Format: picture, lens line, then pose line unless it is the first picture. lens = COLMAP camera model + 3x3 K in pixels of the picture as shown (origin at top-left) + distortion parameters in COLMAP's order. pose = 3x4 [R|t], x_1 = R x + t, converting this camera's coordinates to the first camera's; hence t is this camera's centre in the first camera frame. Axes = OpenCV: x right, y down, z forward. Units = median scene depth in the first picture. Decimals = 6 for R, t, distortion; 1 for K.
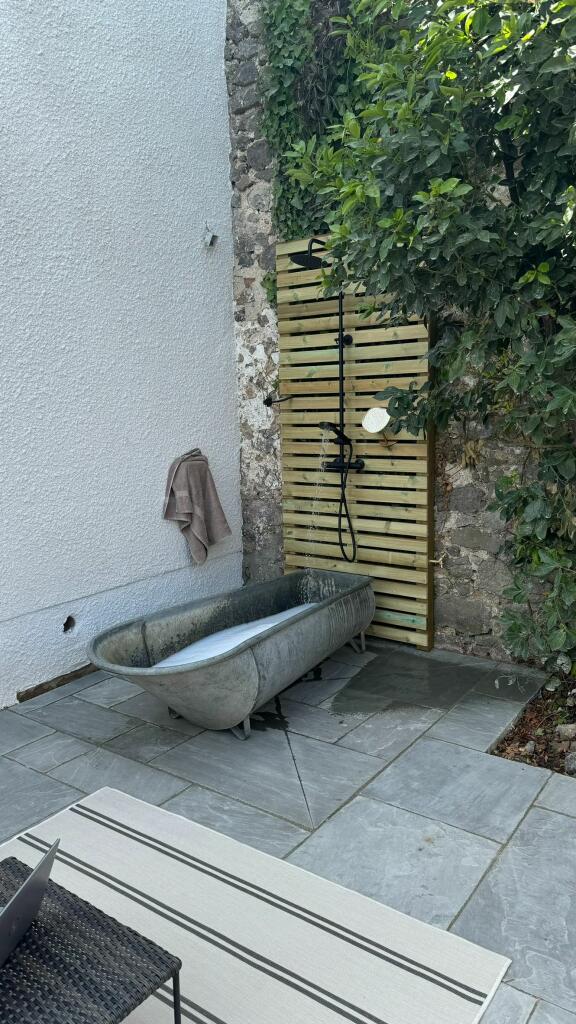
lens RADIAL K [[720.2, 0, 288.0], [0, 720.2, 512.0], [0, 0, 1]] dist [-0.011061, -0.001493]
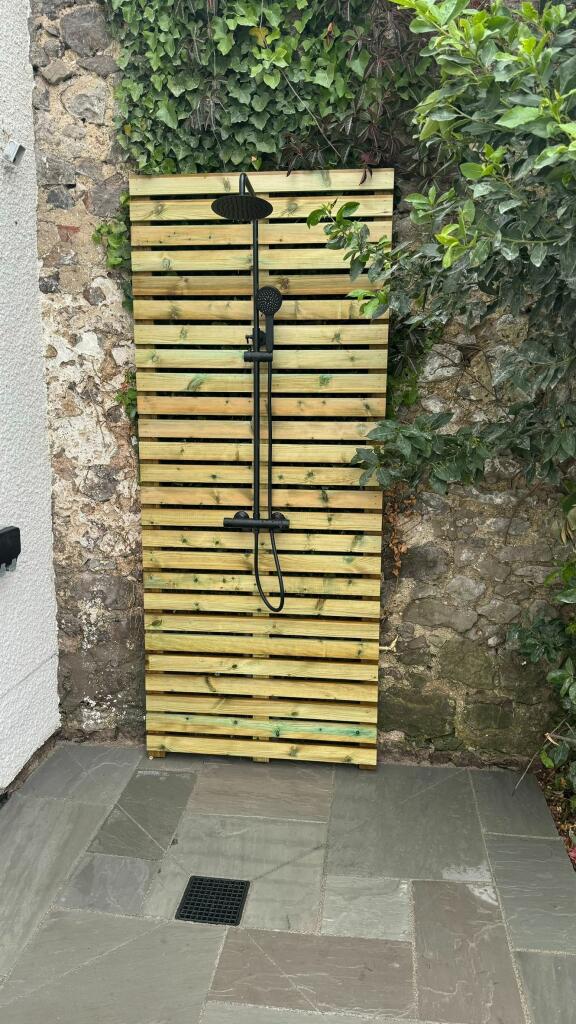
lens RADIAL K [[720.2, 0, 288.0], [0, 720.2, 512.0], [0, 0, 1]] dist [-0.011061, -0.001493]
pose [[0.863061, -0.043644, 0.503210, -0.223626], [0.043157, 0.998989, 0.012624, -0.076955], [-0.503252, 0.010821, 0.864072, 0.374953]]
